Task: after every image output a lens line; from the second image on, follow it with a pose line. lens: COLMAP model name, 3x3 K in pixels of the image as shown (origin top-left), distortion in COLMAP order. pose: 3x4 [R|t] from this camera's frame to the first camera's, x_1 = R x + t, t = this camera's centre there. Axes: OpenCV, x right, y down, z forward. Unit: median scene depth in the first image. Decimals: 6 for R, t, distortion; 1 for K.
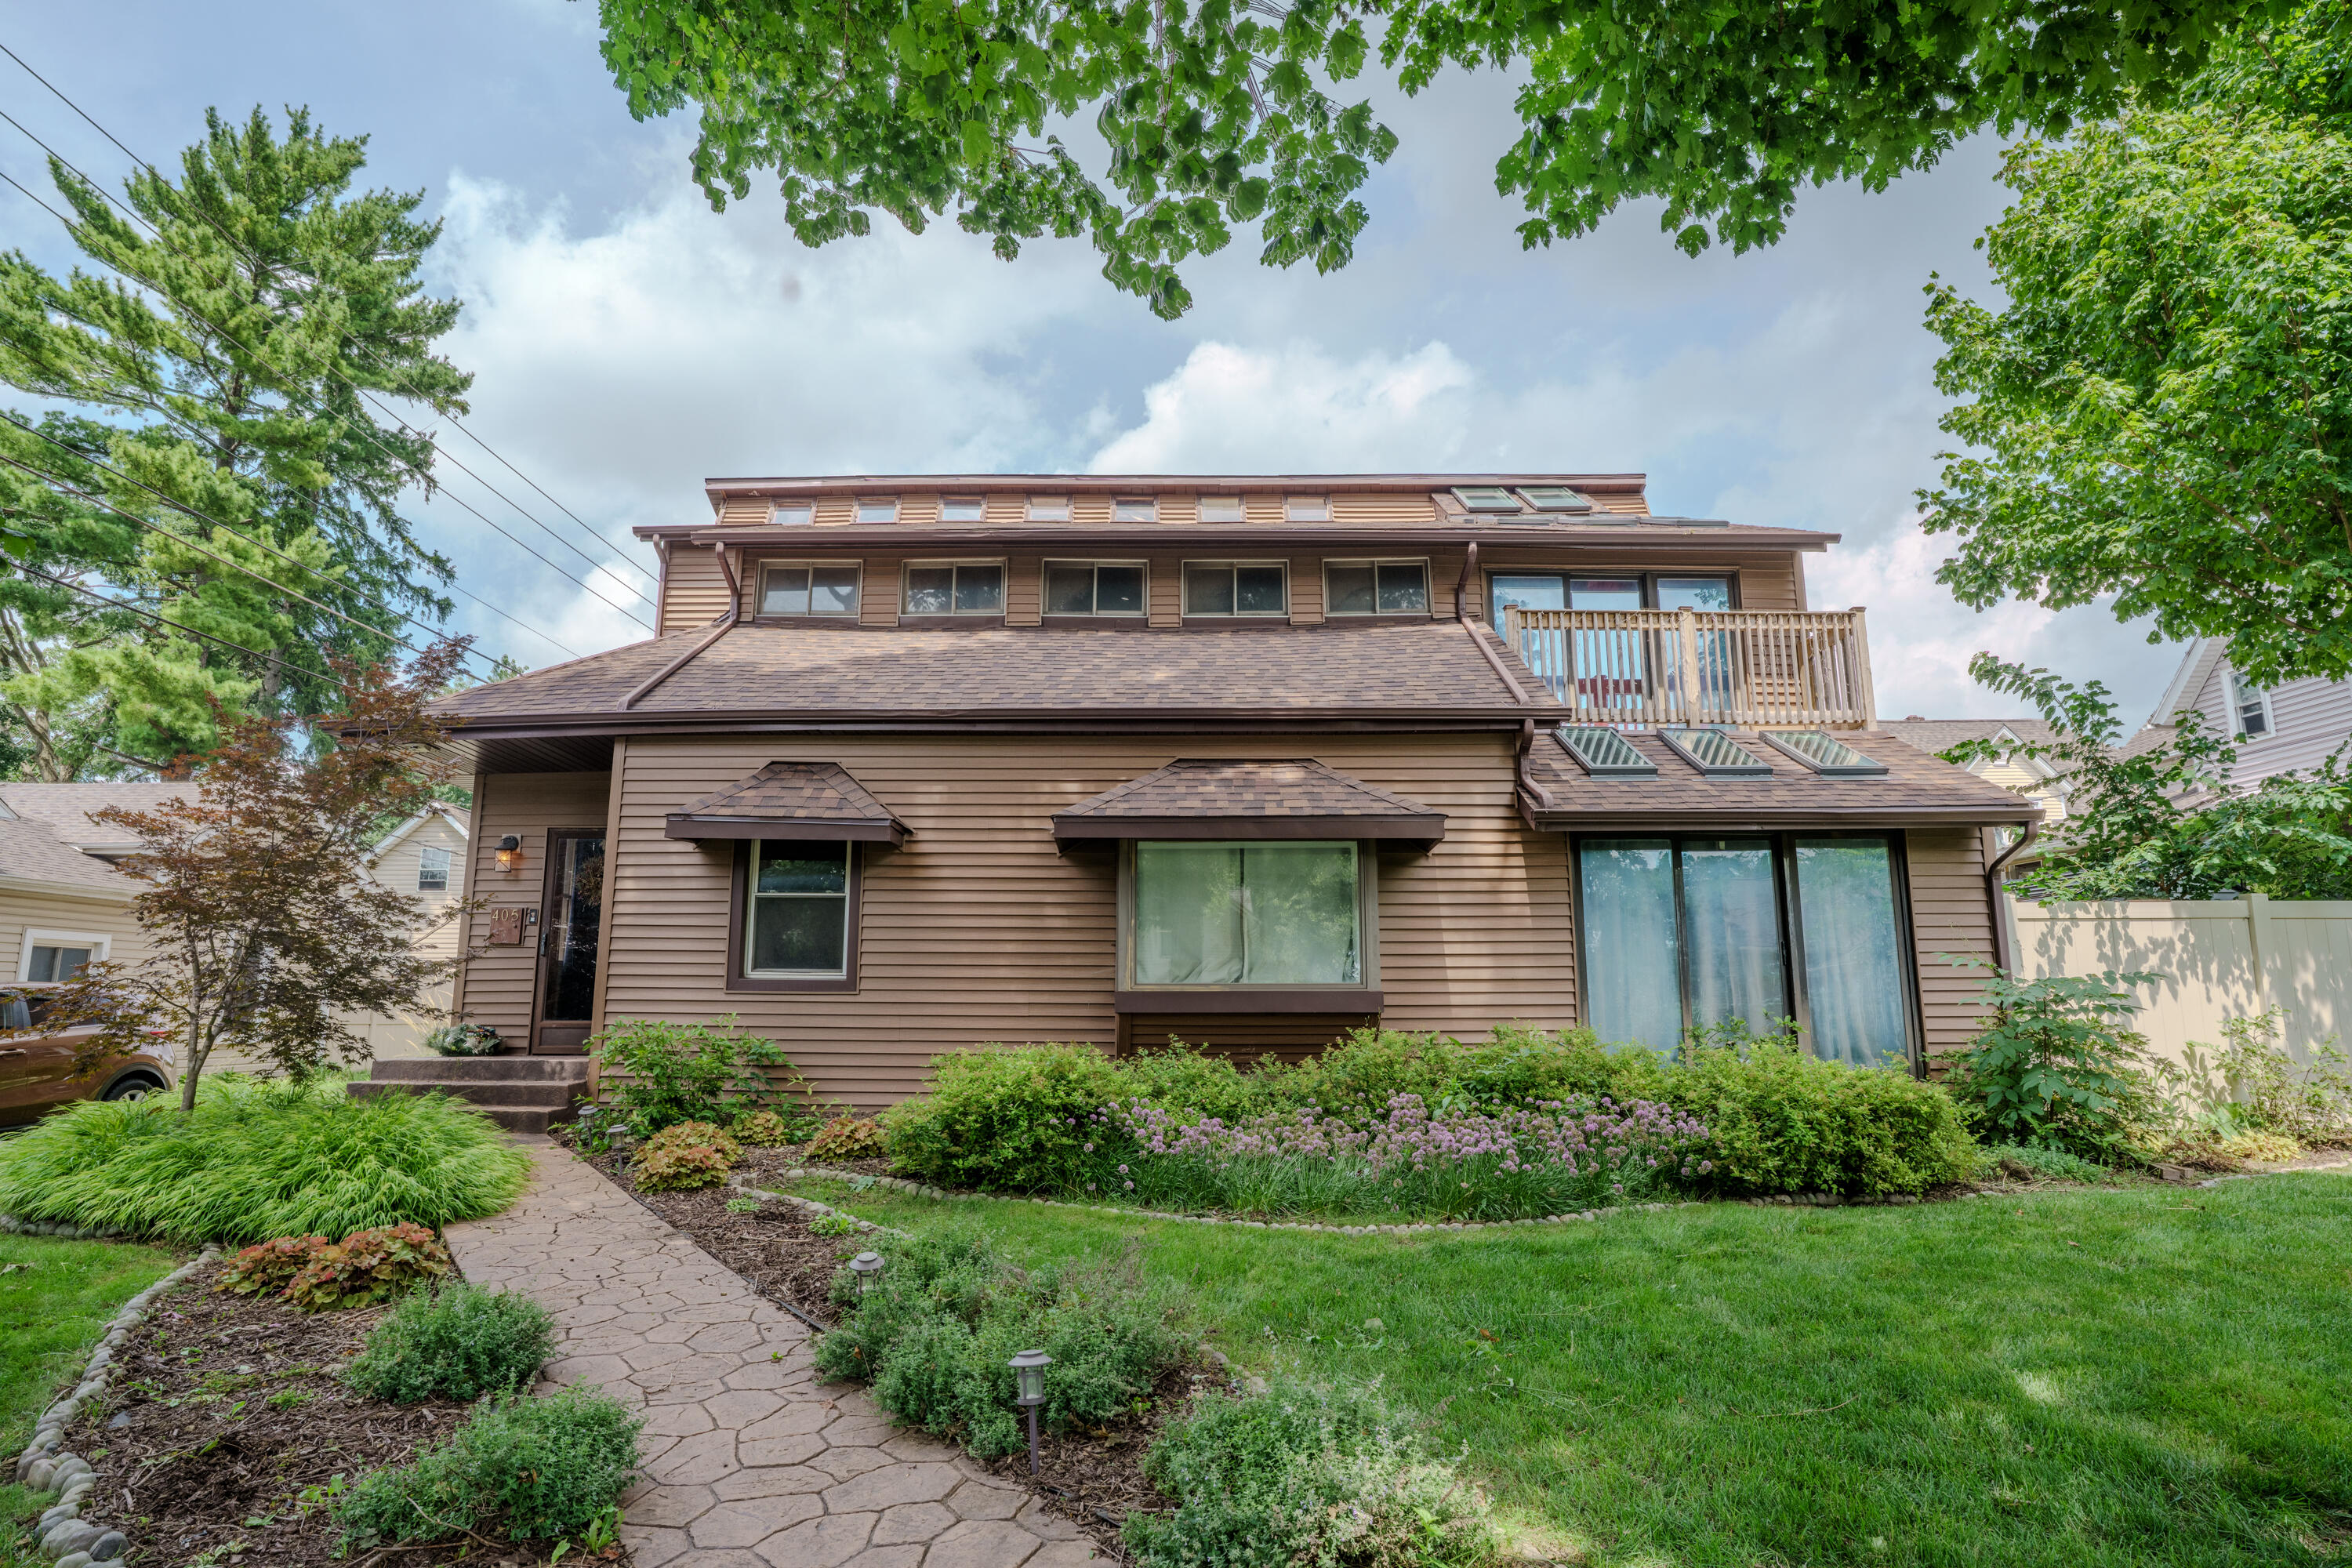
lens RADIAL K [[1368.0, 0, 1151.7], [0, 1368.0, 745.4], [0, 0, 1]] dist [-0.053926, 0.037554]
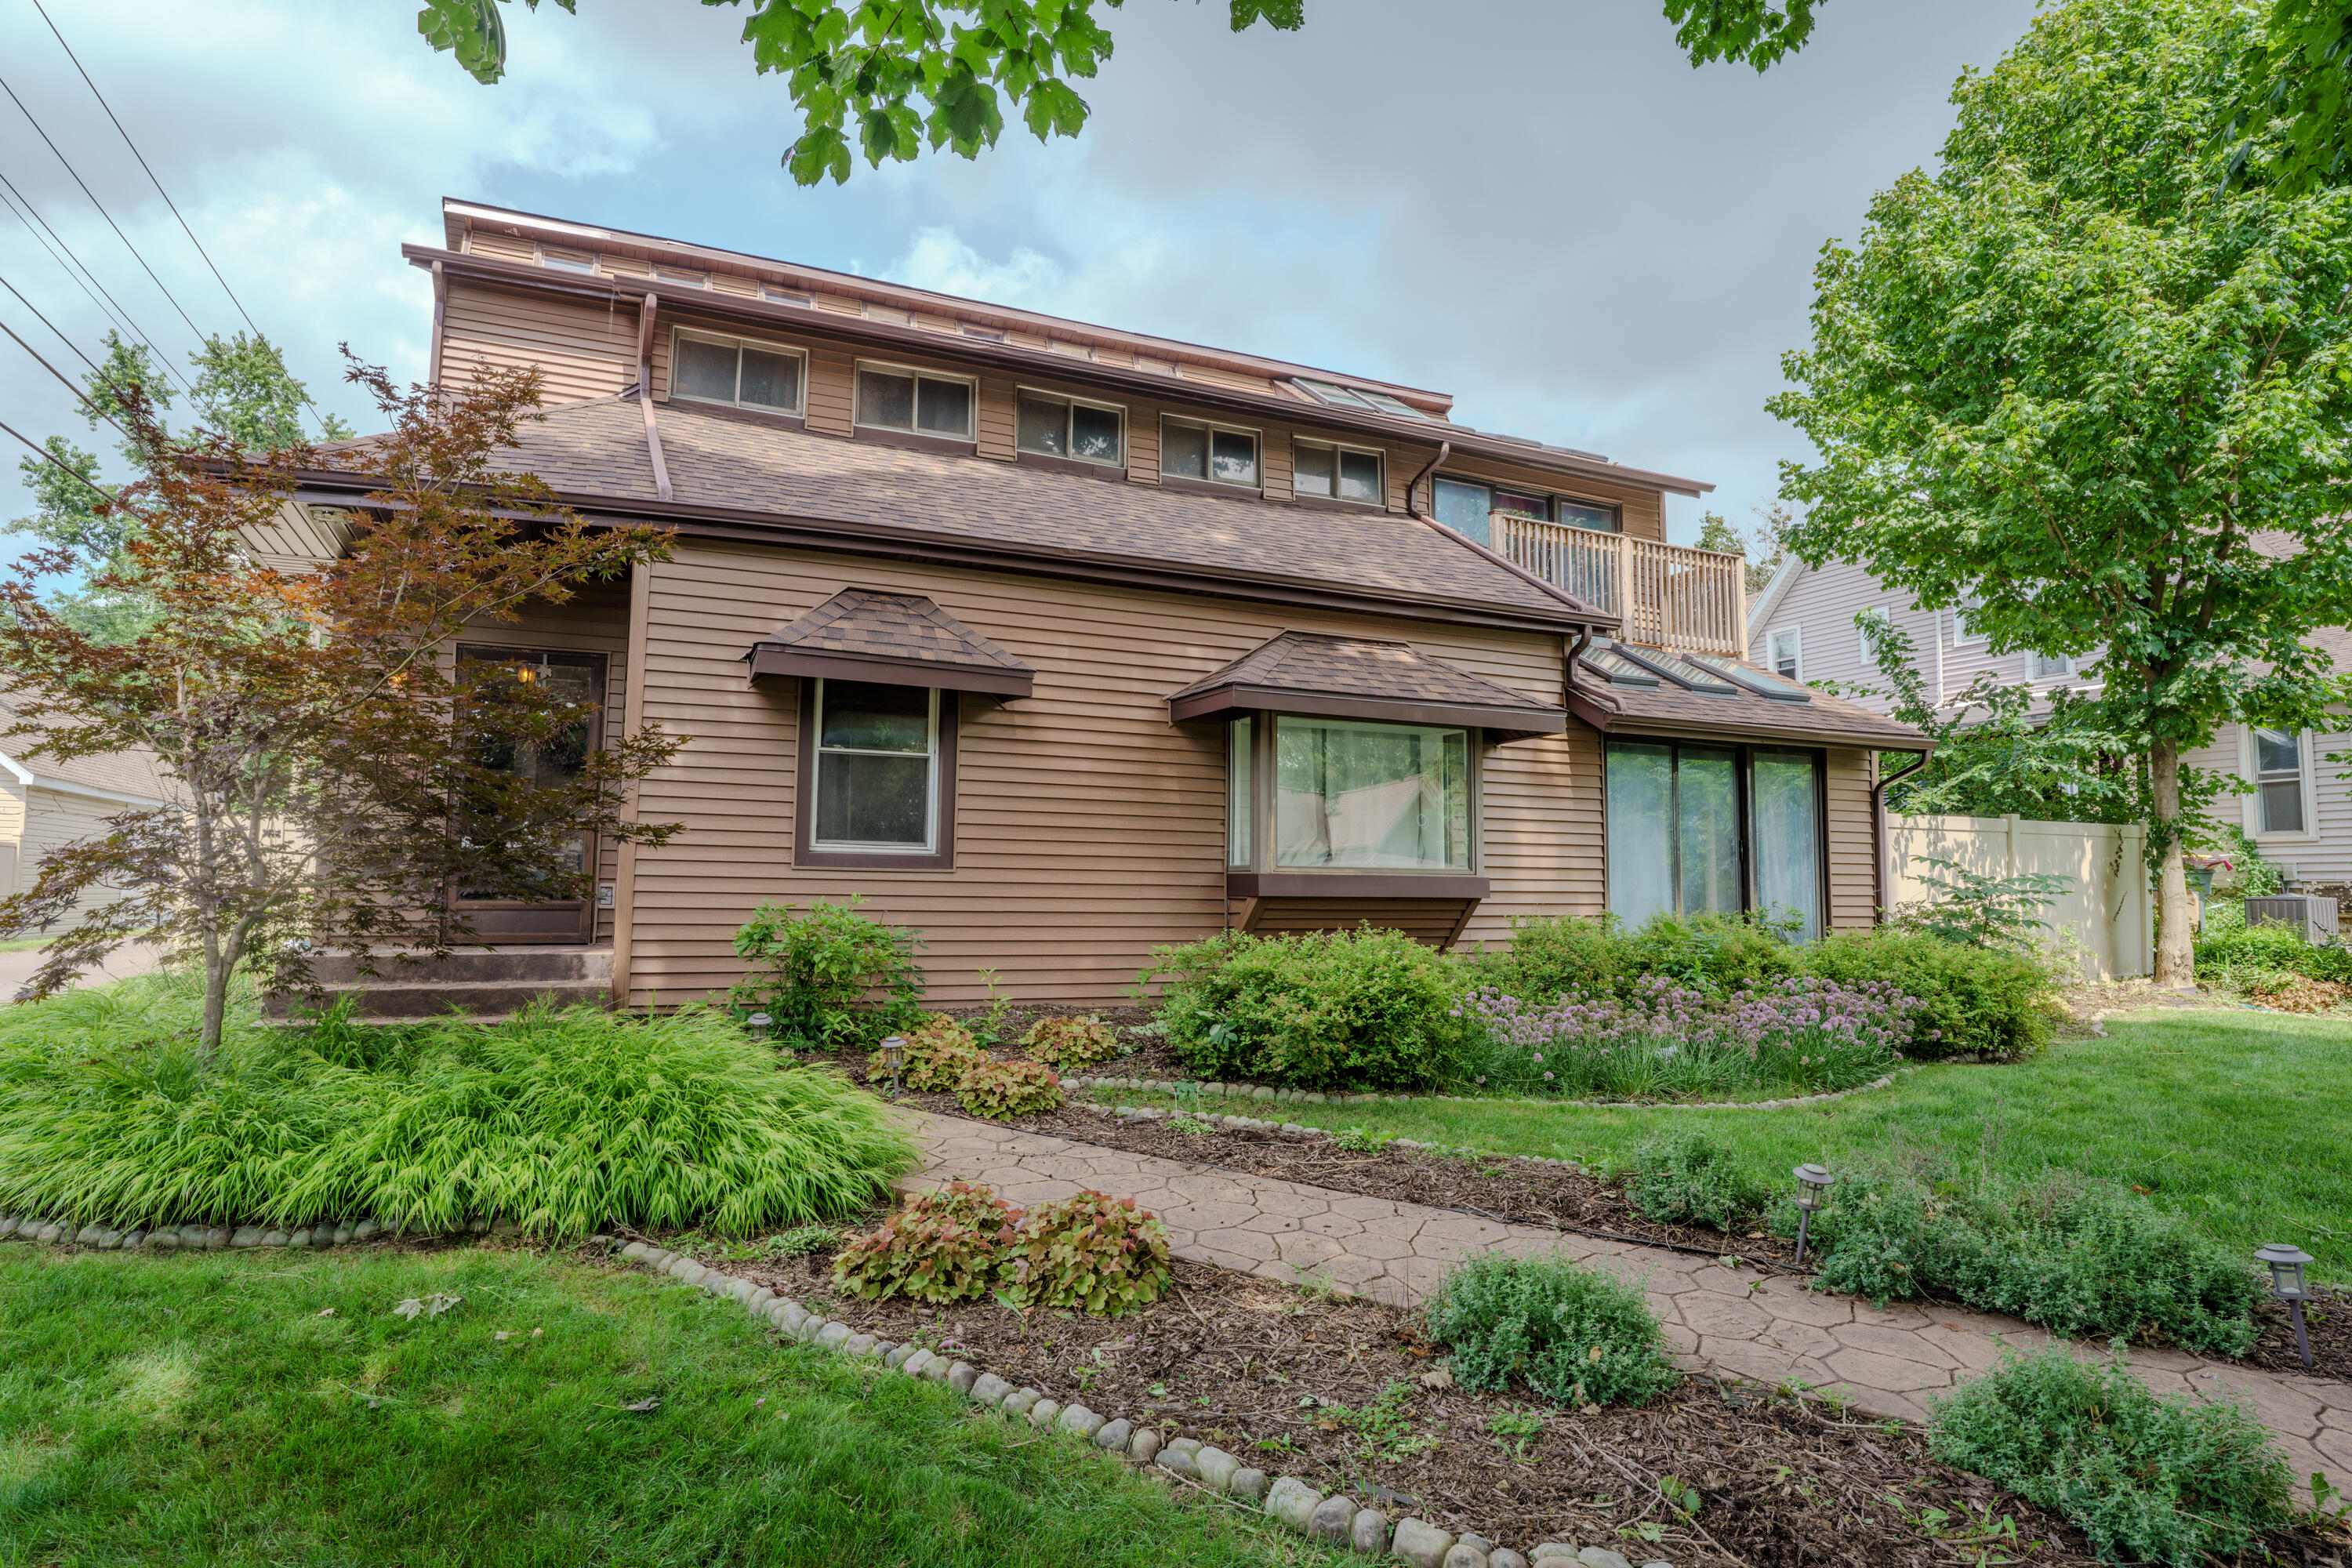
lens RADIAL K [[1368.0, 0, 1151.7], [0, 1368.0, 745.4], [0, 0, 1]] dist [-0.053926, 0.037554]
pose [[0.892994, 0.056794, 0.446470, -0.483904], [-0.097865, 0.992773, 0.069455, 0.032160], [-0.439299, -0.105717, 0.892099, 0.189643]]
